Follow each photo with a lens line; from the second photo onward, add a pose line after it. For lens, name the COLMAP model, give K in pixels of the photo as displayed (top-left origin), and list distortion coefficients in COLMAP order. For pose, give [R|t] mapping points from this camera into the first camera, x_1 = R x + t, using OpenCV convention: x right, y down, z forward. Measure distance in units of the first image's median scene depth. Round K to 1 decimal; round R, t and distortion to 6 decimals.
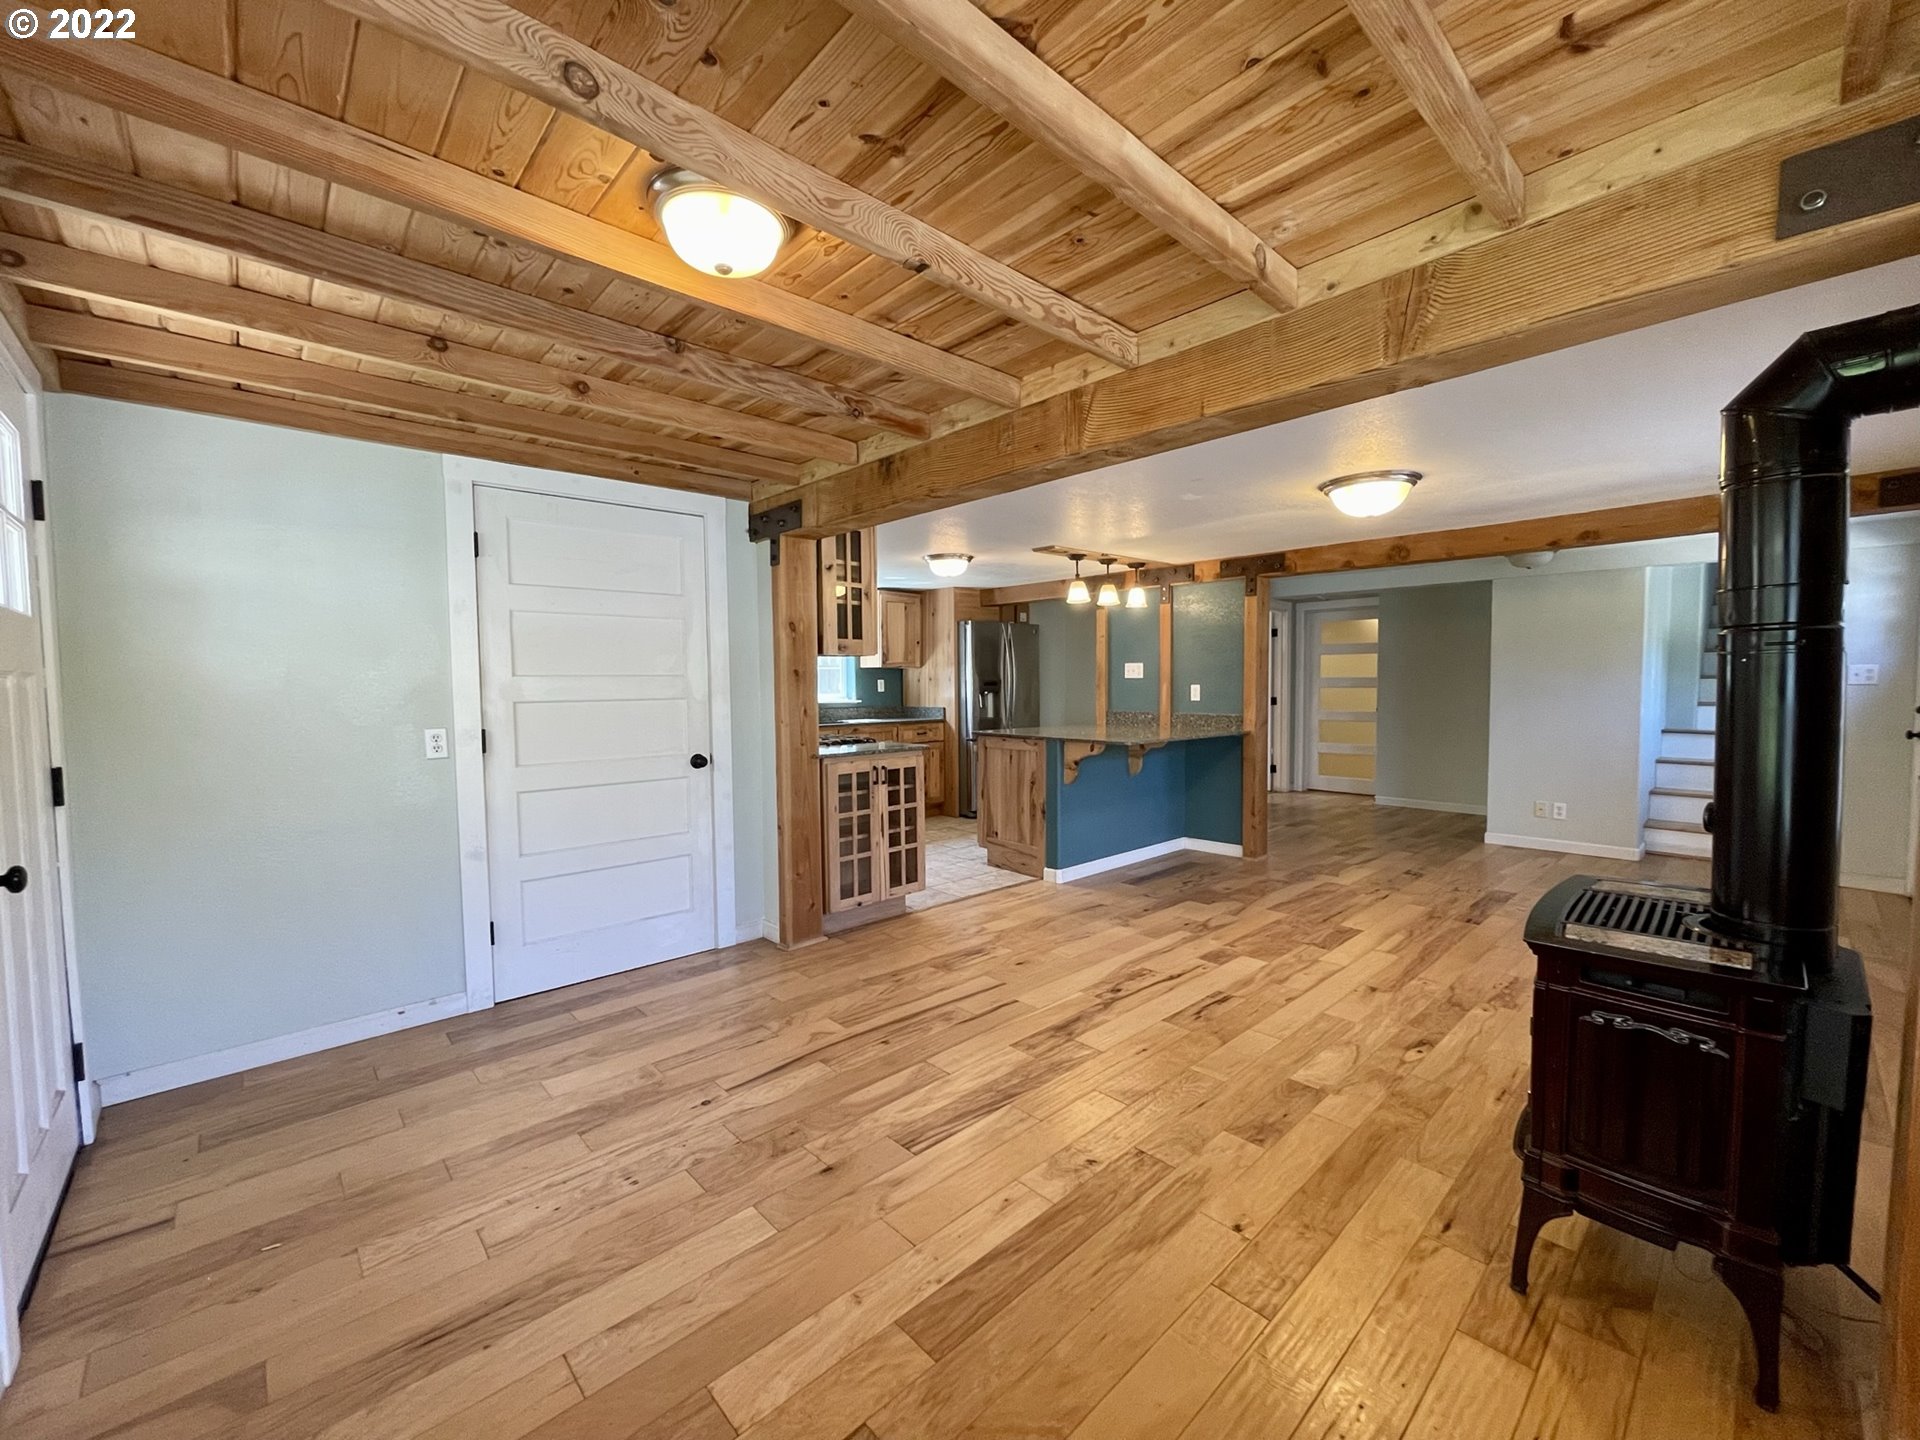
lens RADIAL K [[773.3, 0, 964.2], [0, 773.3, 723.9], [0, 0, 1]] dist [0.001076, -0.000048]
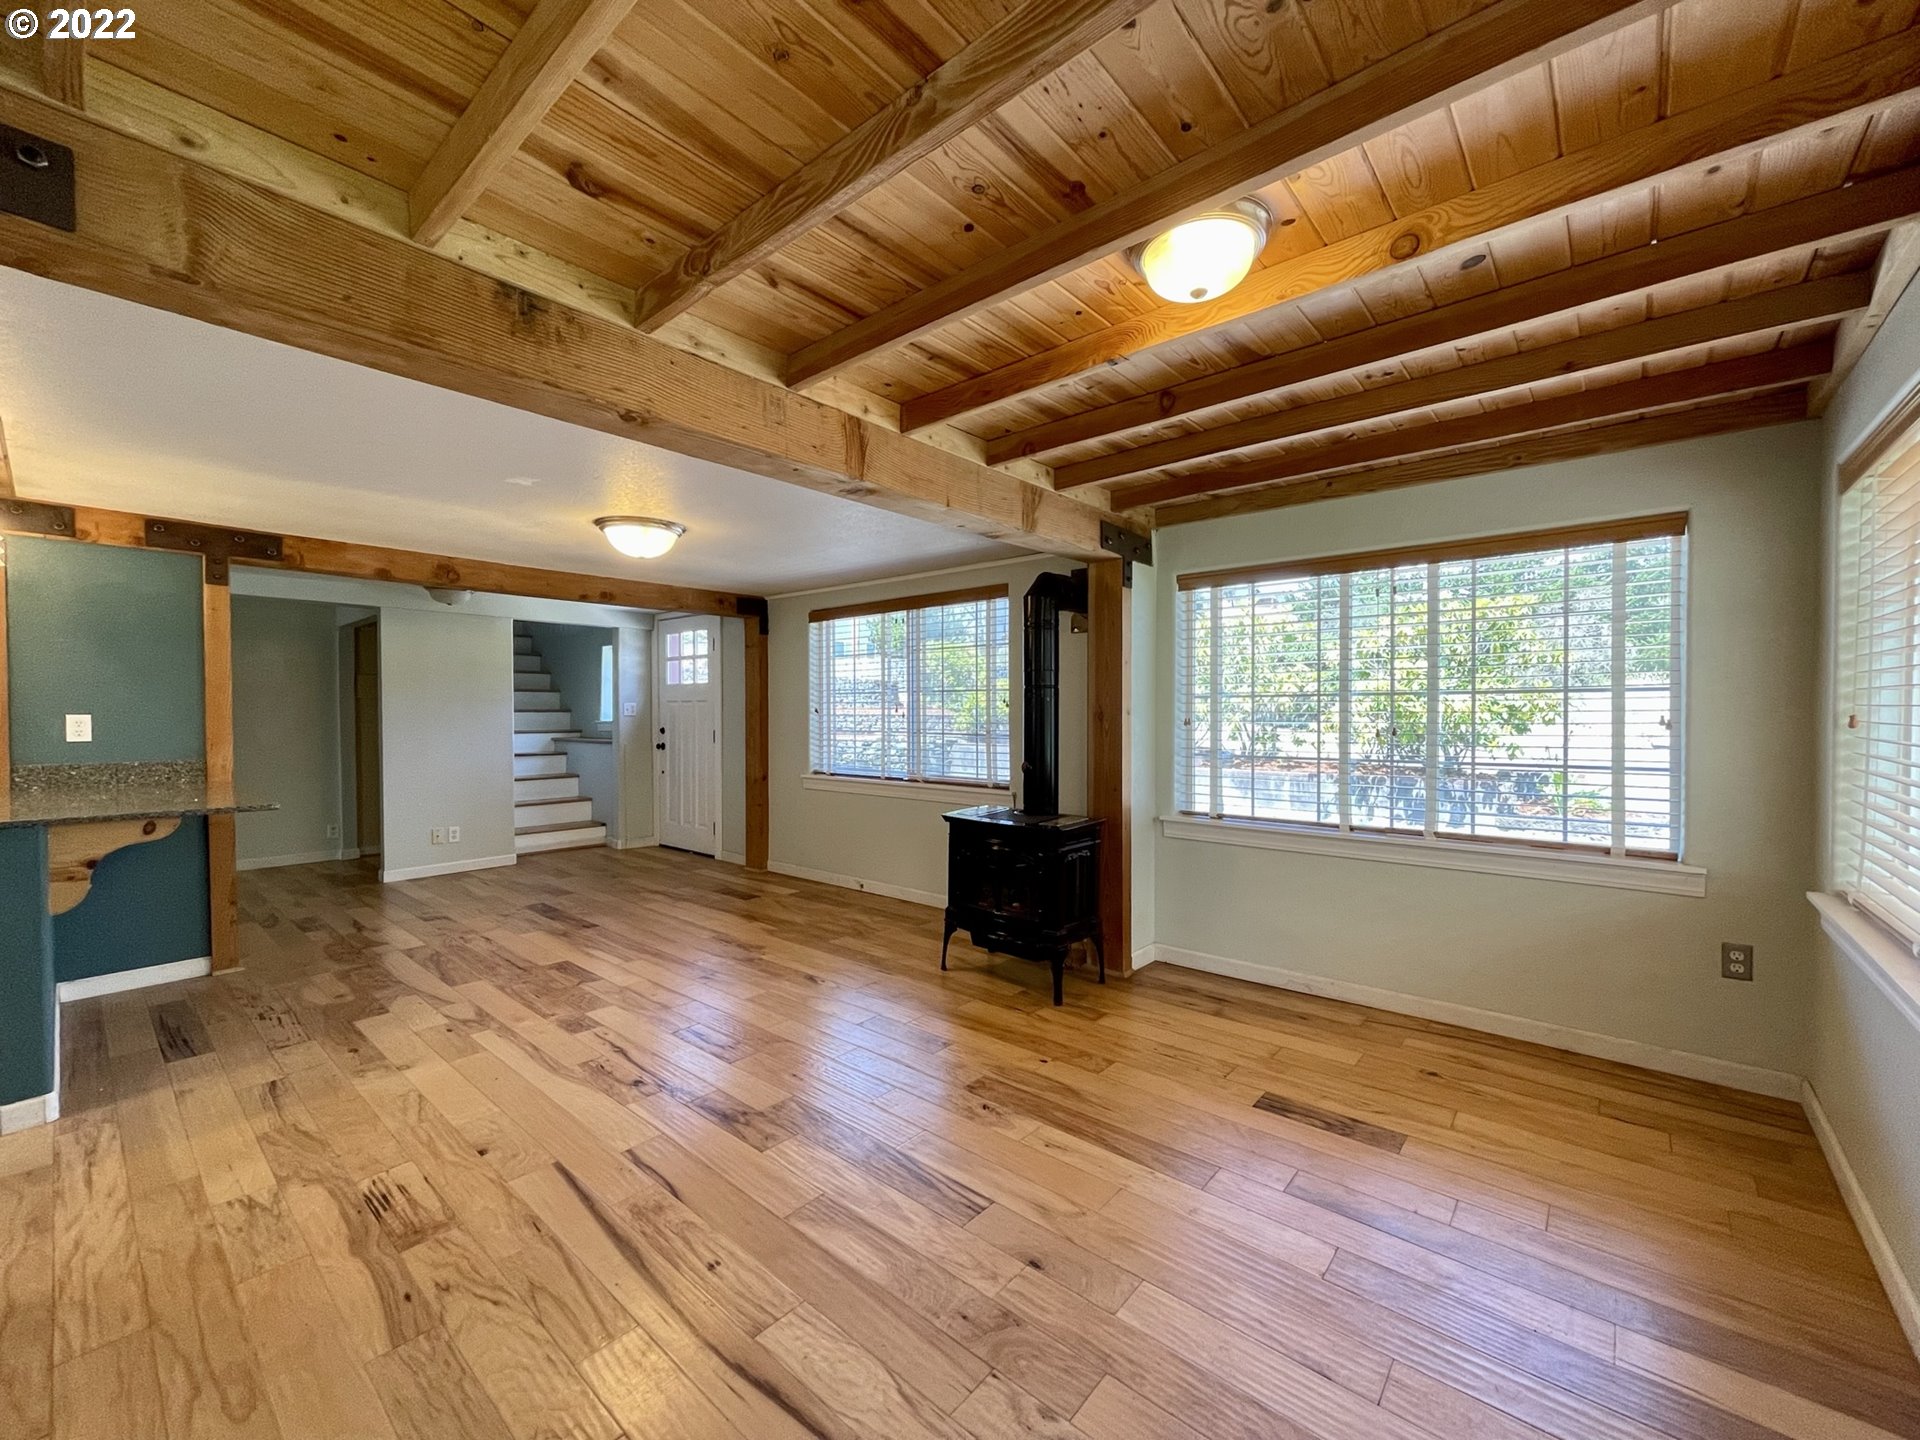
lens RADIAL K [[773.3, 0, 964.2], [0, 773.3, 723.9], [0, 0, 1]] dist [0.001076, -0.000048]
pose [[-0.112449, -0.007043, 0.993633, -0.540744], [0.054412, 0.998431, 0.013234, -0.021963], [-0.992167, 0.055554, -0.111889, 0.603827]]
